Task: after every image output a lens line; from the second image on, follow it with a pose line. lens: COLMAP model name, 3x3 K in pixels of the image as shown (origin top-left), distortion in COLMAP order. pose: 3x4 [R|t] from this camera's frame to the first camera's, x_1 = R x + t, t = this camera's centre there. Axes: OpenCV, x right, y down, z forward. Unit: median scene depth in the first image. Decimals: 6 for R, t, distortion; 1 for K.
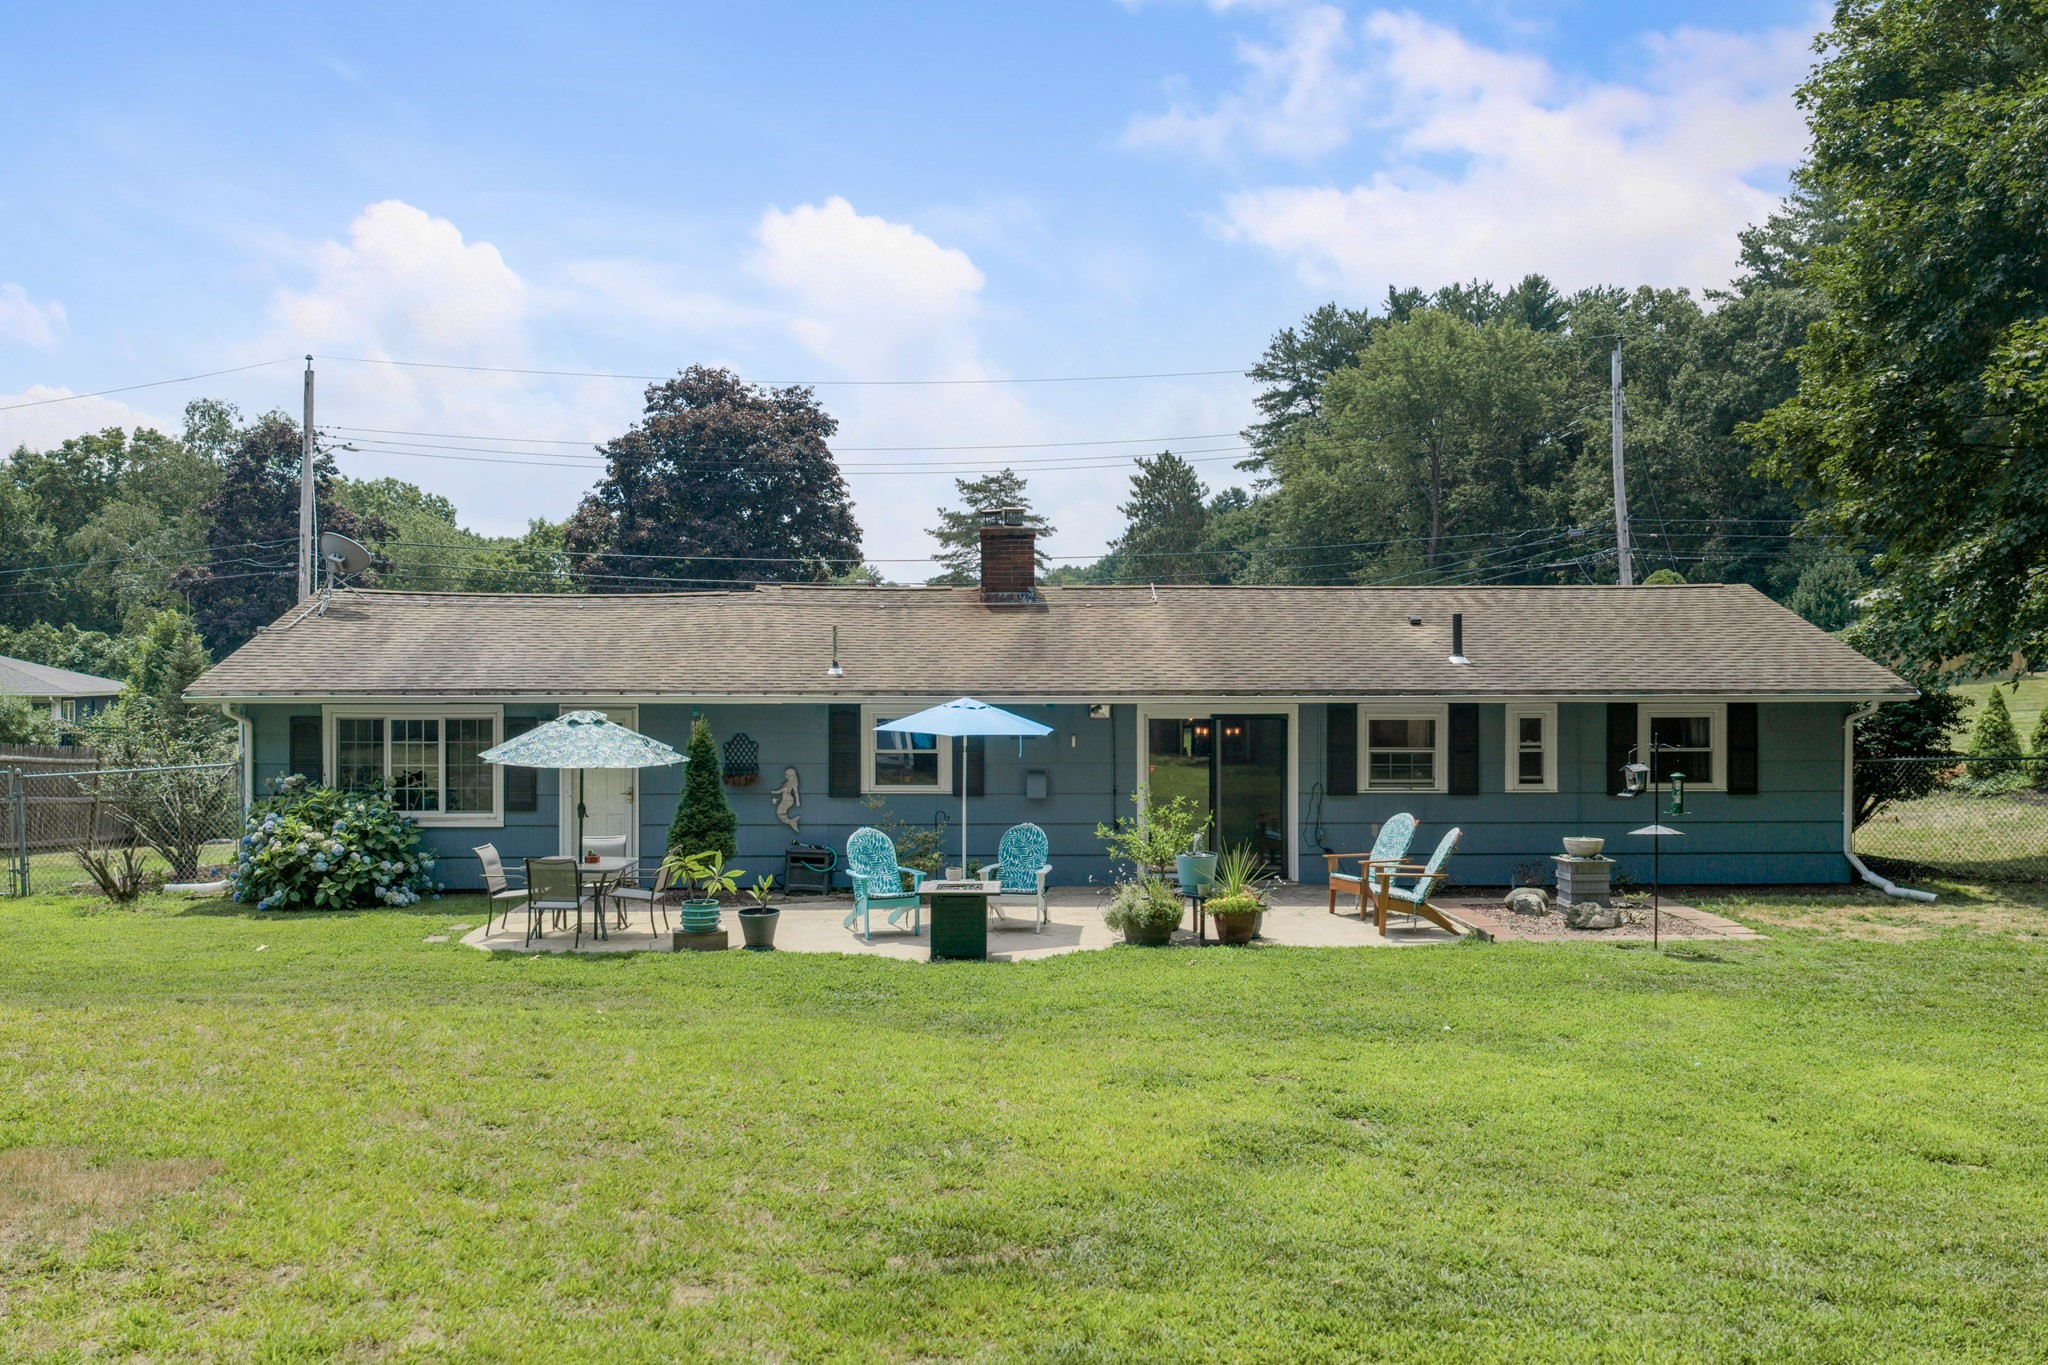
lens RADIAL K [[1708.1, 0, 1032.1], [0, 1708.1, 685.1], [0, 0, 1]] dist [0.020754, -0.008014]
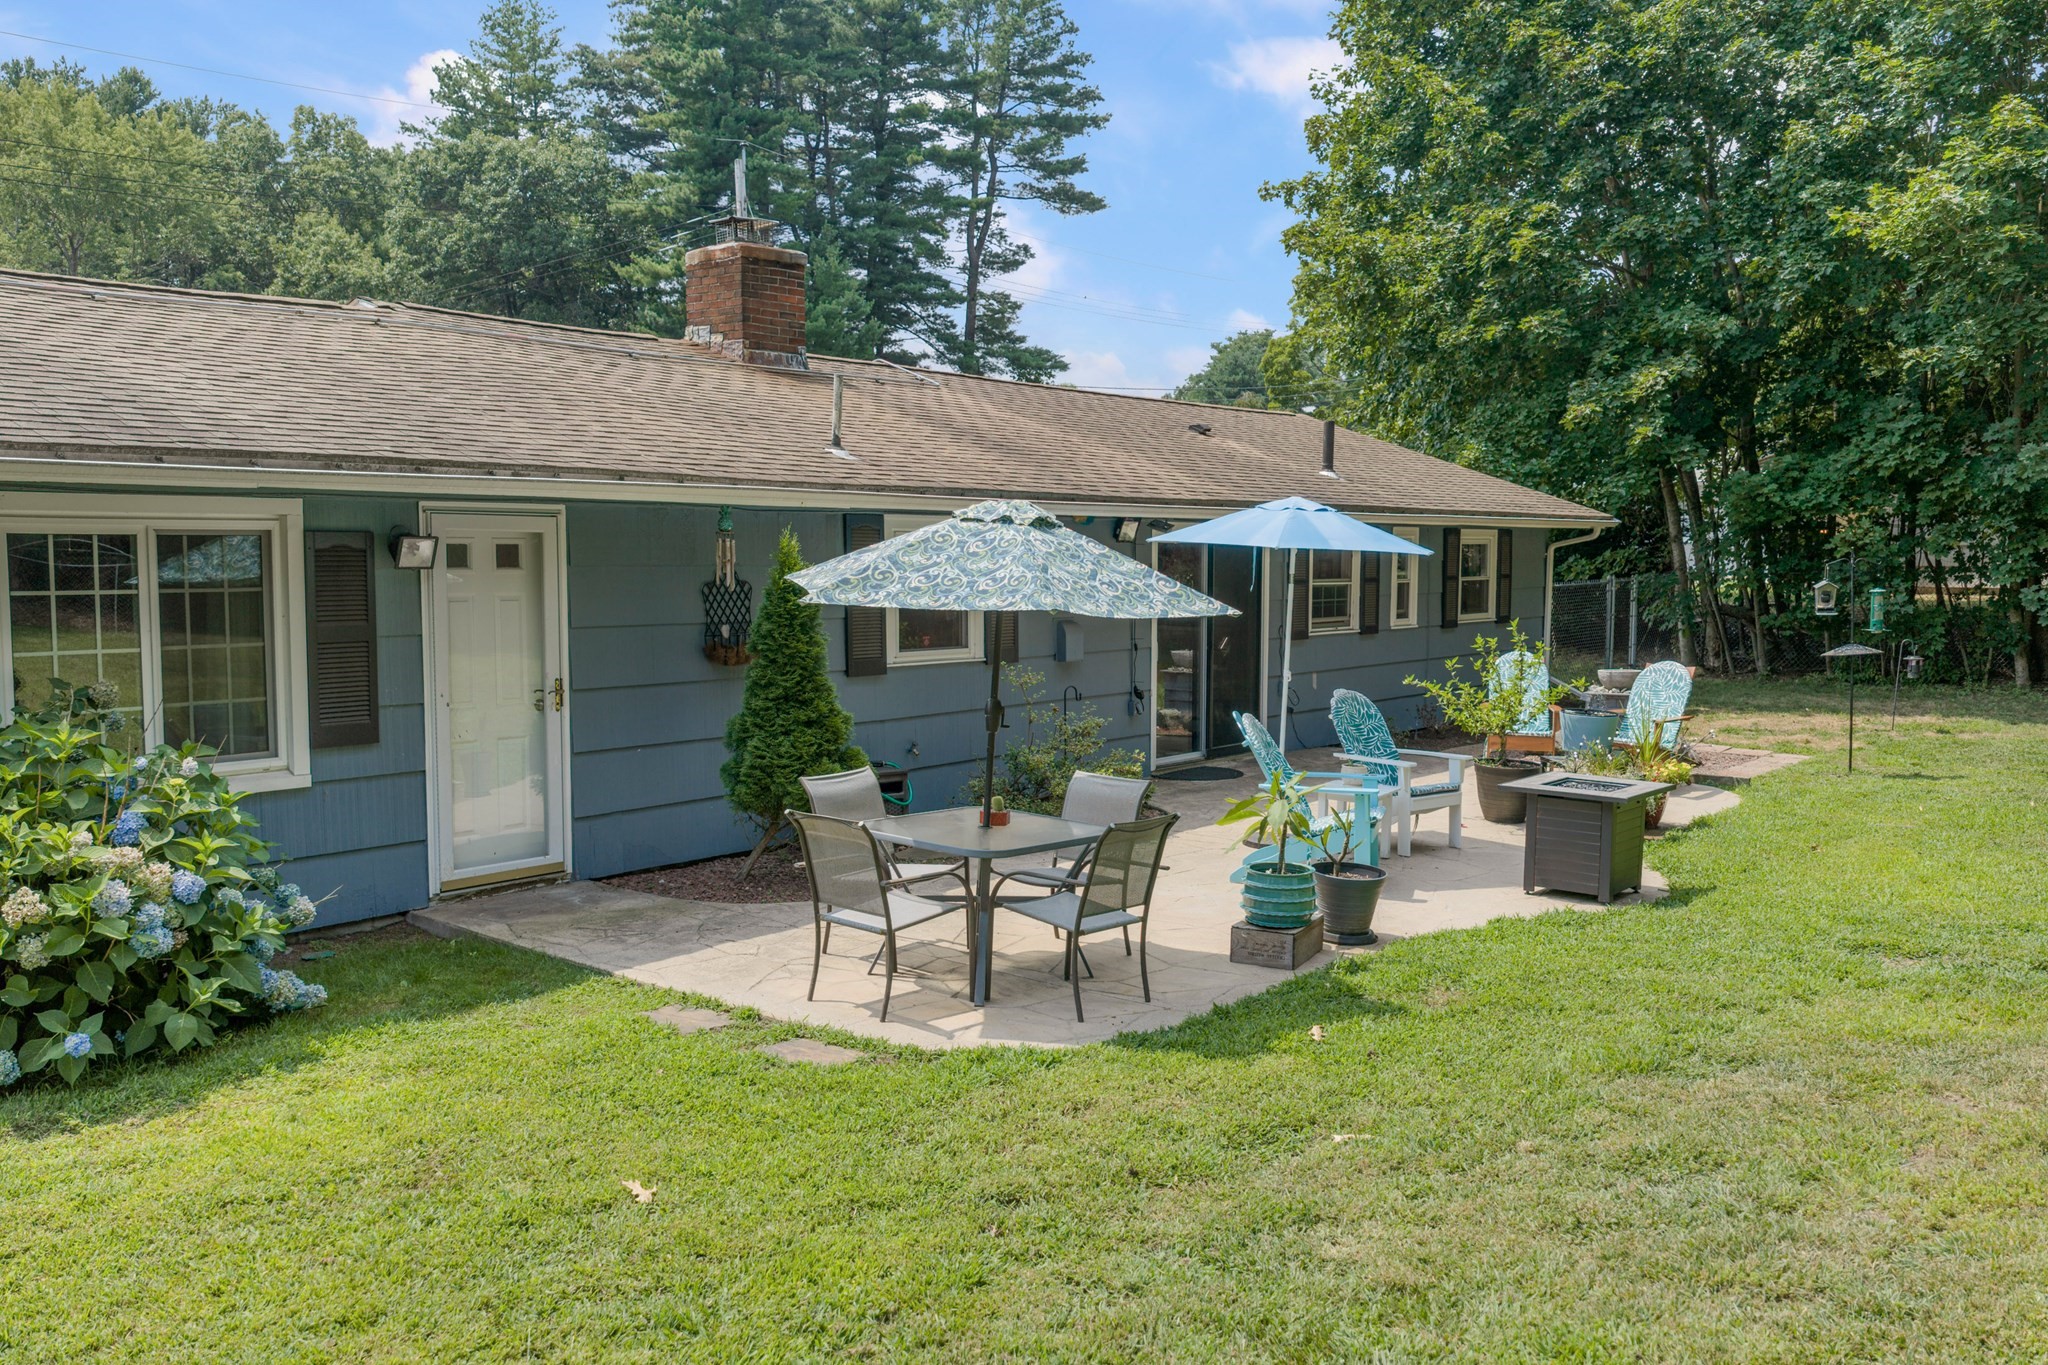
lens RADIAL K [[1708.1, 0, 1021.6], [0, 1708.1, 680.4], [0, 0, 1]] dist [0.020754, -0.008014]
pose [[0.657740, -0.056006, 0.751160, -0.504851], [0.002080, 0.997363, 0.072541, 0.025428], [-0.753243, -0.046151, 0.656122, 0.580567]]
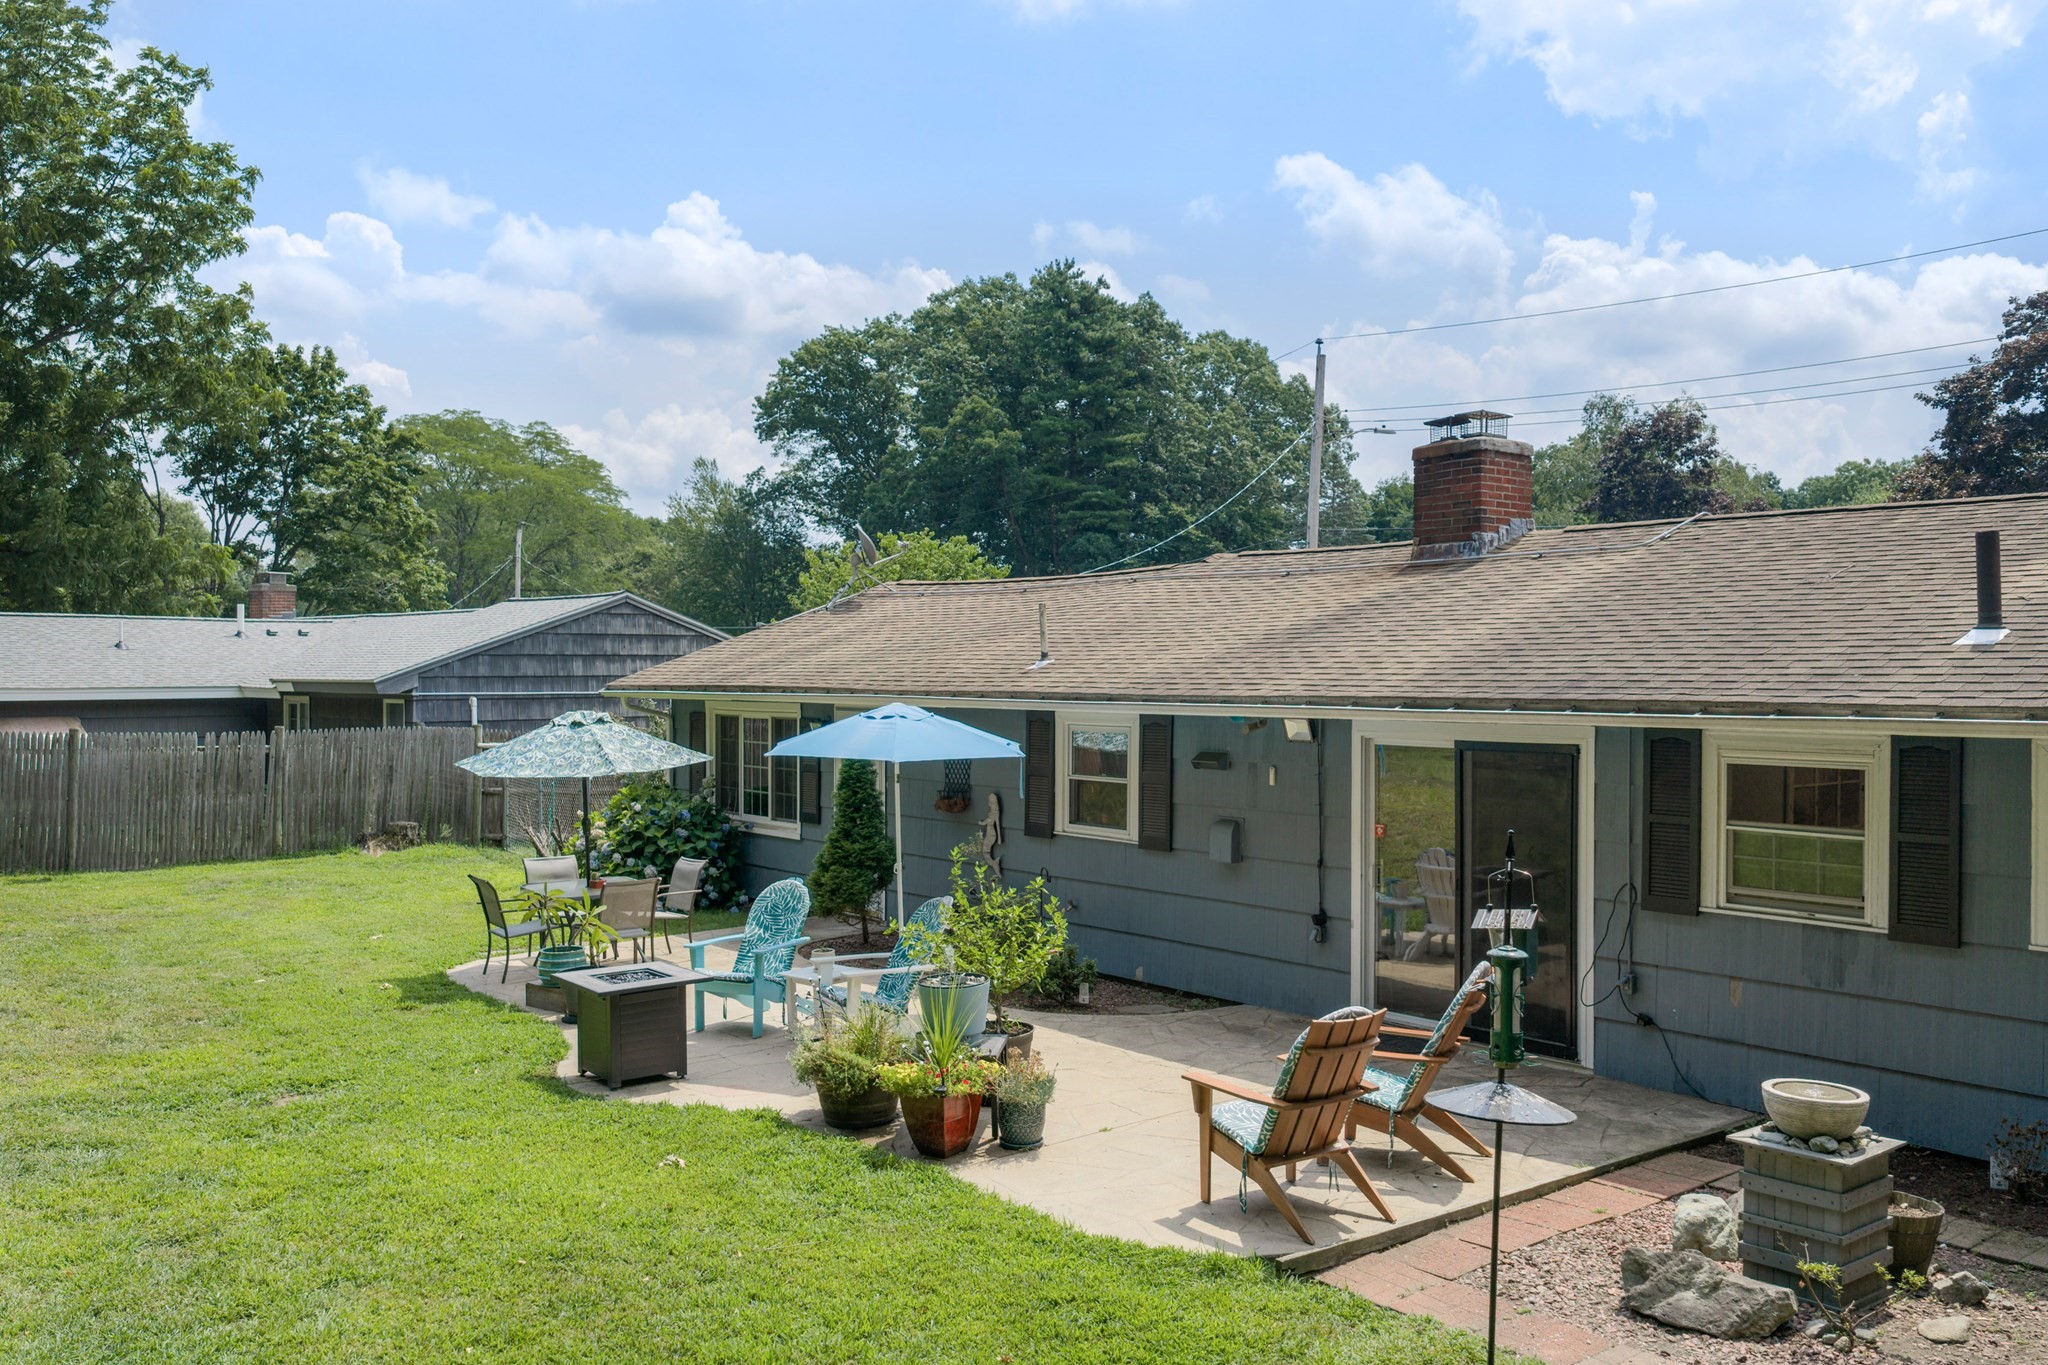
lens RADIAL K [[1708.1, 0, 1027.3], [0, 1708.1, 675.5], [0, 0, 1]] dist [0.020754, -0.008014]
pose [[0.619185, 0.004470, -0.785233, 0.456527], [-0.007591, 0.999971, -0.000293, -0.003076], [0.785209, 0.006142, 0.619201, 0.541931]]
